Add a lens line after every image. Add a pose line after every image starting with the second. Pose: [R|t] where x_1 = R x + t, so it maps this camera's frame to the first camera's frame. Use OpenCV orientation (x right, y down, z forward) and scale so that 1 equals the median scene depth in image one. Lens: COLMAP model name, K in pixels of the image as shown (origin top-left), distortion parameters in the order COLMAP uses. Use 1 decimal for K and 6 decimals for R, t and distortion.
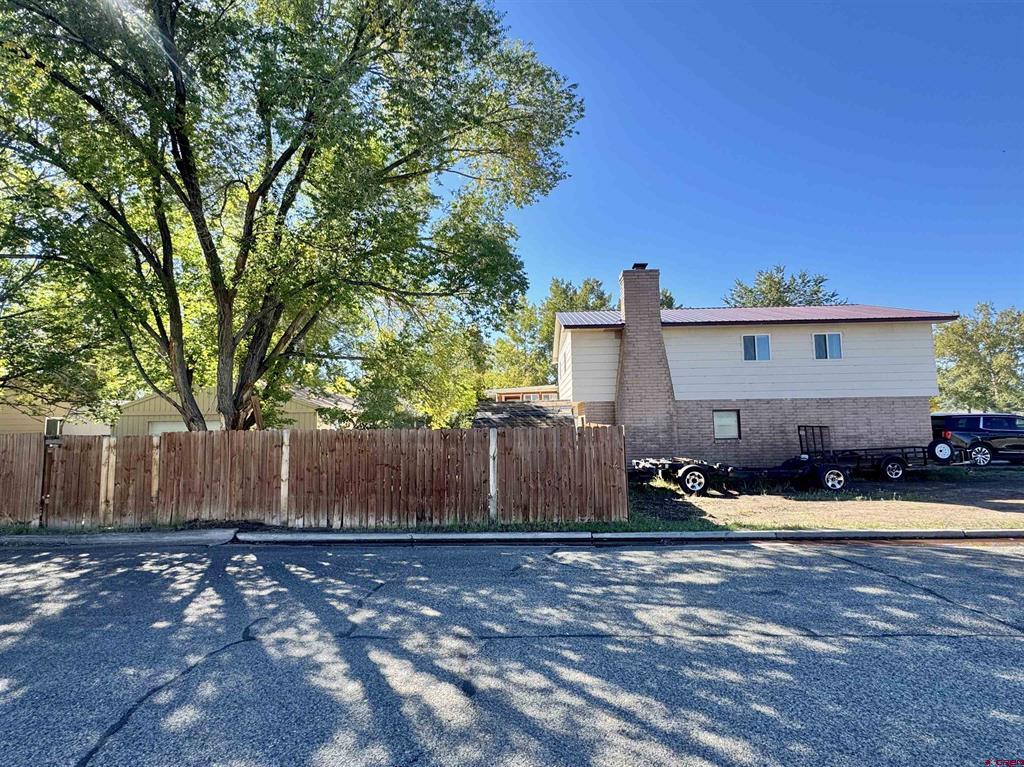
lens RADIAL K [[489.4, 0, 512.0], [0, 489.4, 383.5], [0, 0, 1]] dist [-0.001960, -0.000734]
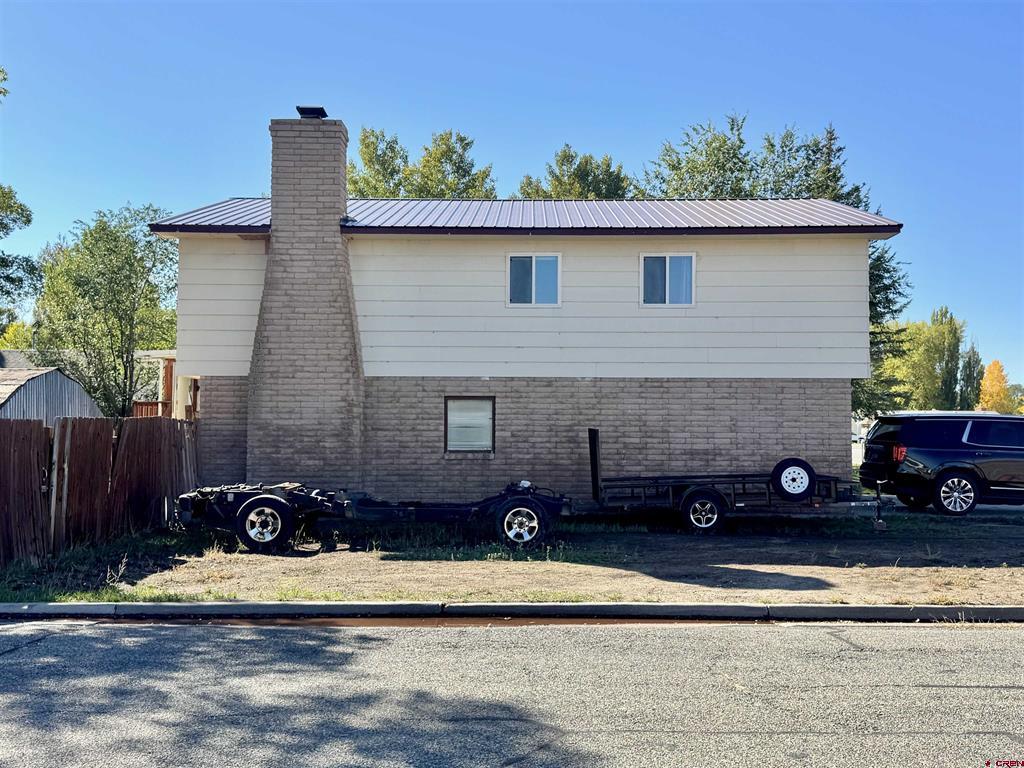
lens RADIAL K [[1006.0, 0, 512.0], [0, 1006.0, 384.0], [0, 0, 1]] dist [0.103466, -0.002357]
pose [[0.999055, 0.021117, 0.037986, 0.444640], [-0.022558, 0.999027, 0.037907, -0.001702], [-0.037149, -0.038729, 0.998559, -0.082341]]
